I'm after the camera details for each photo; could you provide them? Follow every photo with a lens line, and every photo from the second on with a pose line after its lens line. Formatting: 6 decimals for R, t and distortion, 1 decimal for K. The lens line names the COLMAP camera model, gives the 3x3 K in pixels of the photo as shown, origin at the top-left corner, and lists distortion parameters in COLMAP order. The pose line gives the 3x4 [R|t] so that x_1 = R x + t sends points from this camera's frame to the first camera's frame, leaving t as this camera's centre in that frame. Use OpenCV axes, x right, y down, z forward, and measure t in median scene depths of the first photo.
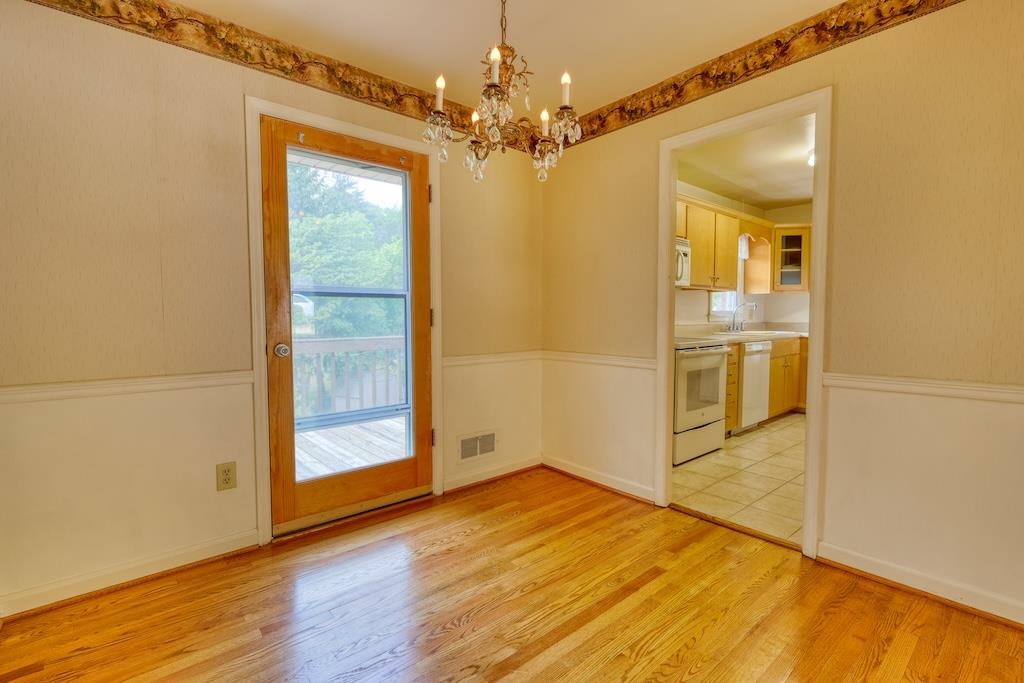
lens RADIAL K [[472.0, 0, 512.9], [0, 472.0, 340.1], [0, 0, 1]] dist [0.001868, 0.000245]
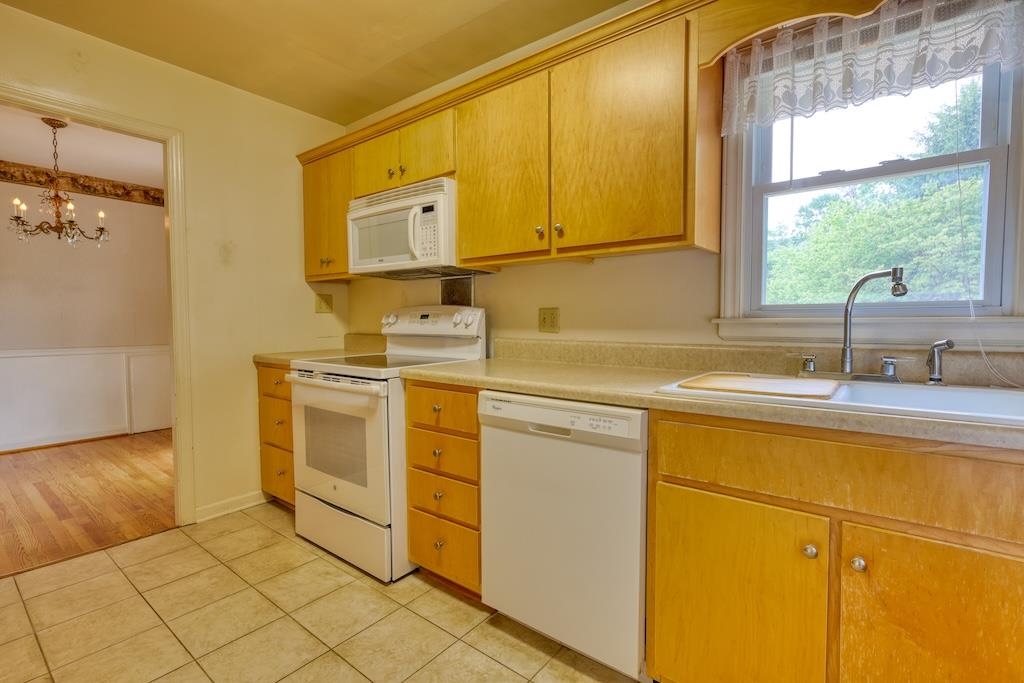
lens RADIAL K [[472.0, 0, 509.7], [0, 472.0, 341.4], [0, 0, 1]] dist [0.001868, 0.000245]
pose [[0.187920, 0.048646, -0.980979, 1.215753], [-0.048300, 0.998022, 0.040239, -0.071608], [0.980996, 0.039819, 0.189898, 1.312056]]
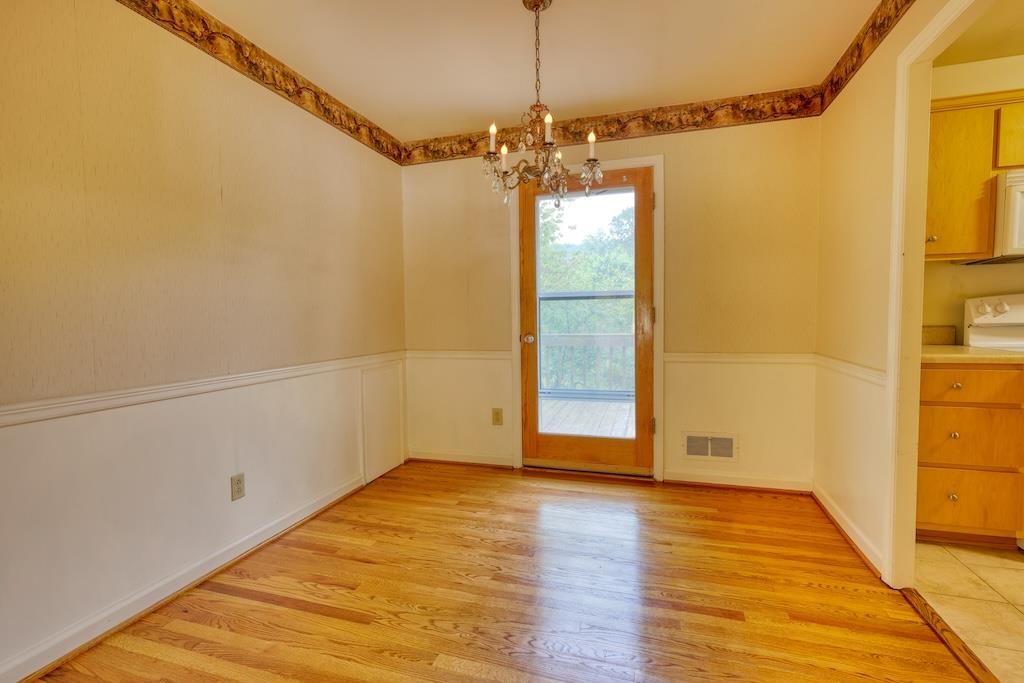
lens RADIAL K [[472.0, 0, 514.1], [0, 472.0, 339.8], [0, 0, 1]] dist [0.001868, 0.000245]
pose [[0.532629, 0.038364, -0.845479, 0.537310], [-0.028108, 0.999223, 0.027632, -0.011558], [0.845882, 0.009047, 0.533294, 0.141723]]
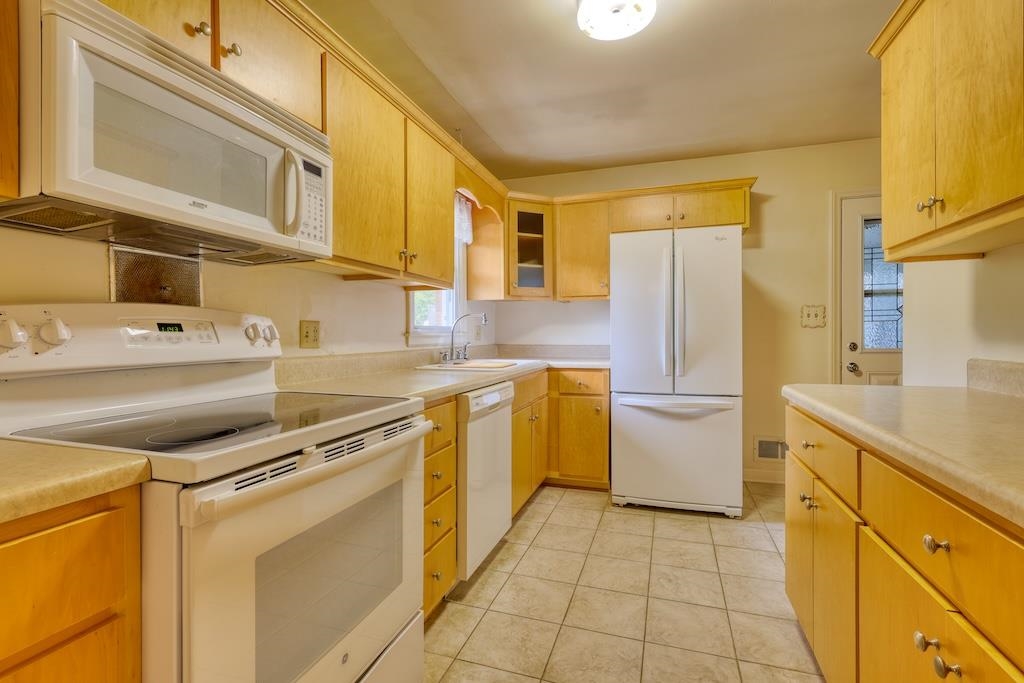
lens RADIAL K [[472.0, 0, 510.9], [0, 472.0, 340.9], [0, 0, 1]] dist [0.001868, 0.000245]
pose [[0.859034, -0.006216, 0.511880, 0.406265], [0.025885, 0.999175, -0.031308, -0.041607], [-0.511263, 0.040145, 0.858486, 0.809227]]
